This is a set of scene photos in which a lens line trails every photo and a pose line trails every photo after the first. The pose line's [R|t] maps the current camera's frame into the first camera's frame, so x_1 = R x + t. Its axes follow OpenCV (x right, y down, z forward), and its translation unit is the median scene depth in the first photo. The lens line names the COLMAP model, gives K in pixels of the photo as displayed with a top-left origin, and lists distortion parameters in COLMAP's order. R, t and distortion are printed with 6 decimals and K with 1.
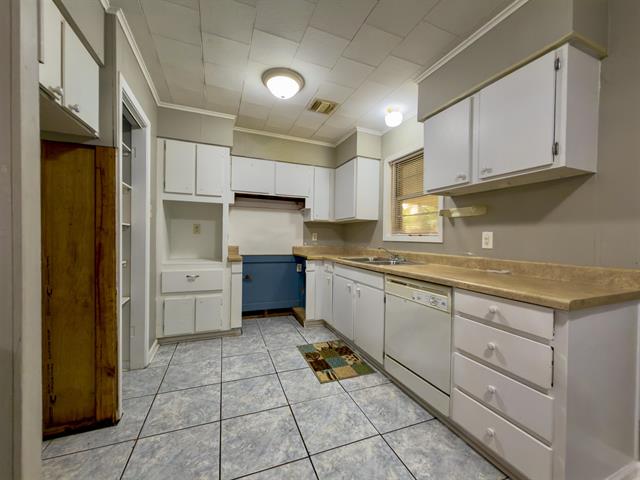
lens RADIAL K [[254.7, 0, 320.0], [0, 254.7, 240.0], [0, 0, 1]] dist [0.000306, 0.000010]
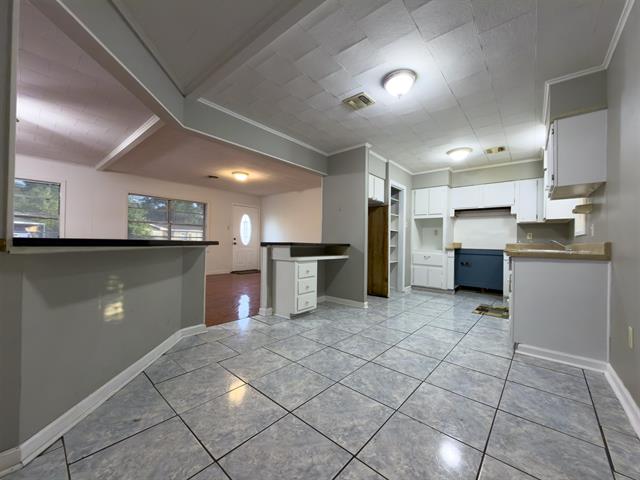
lens RADIAL K [[254.7, 0, 320.0], [0, 254.7, 240.0], [0, 0, 1]] dist [0.000306, 0.000010]
pose [[0.467340, -0.014721, -0.883955, 0.791406], [-0.017333, 0.999517, -0.025809, 0.075510], [0.883908, 0.027383, 0.466859, -0.591011]]
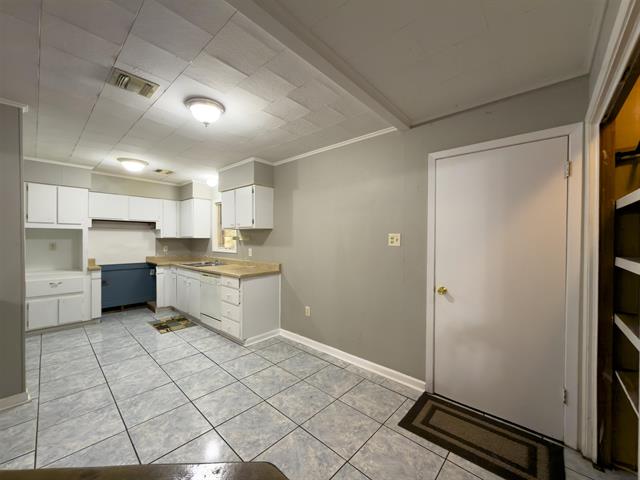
lens RADIAL K [[254.7, 0, 320.0], [0, 254.7, 240.0], [0, 0, 1]] dist [0.000306, 0.000010]
pose [[0.896115, -0.014765, 0.443577, 0.158675], [0.014396, 0.999888, 0.004200, -0.071322], [-0.443589, 0.002622, 0.896226, -0.811179]]
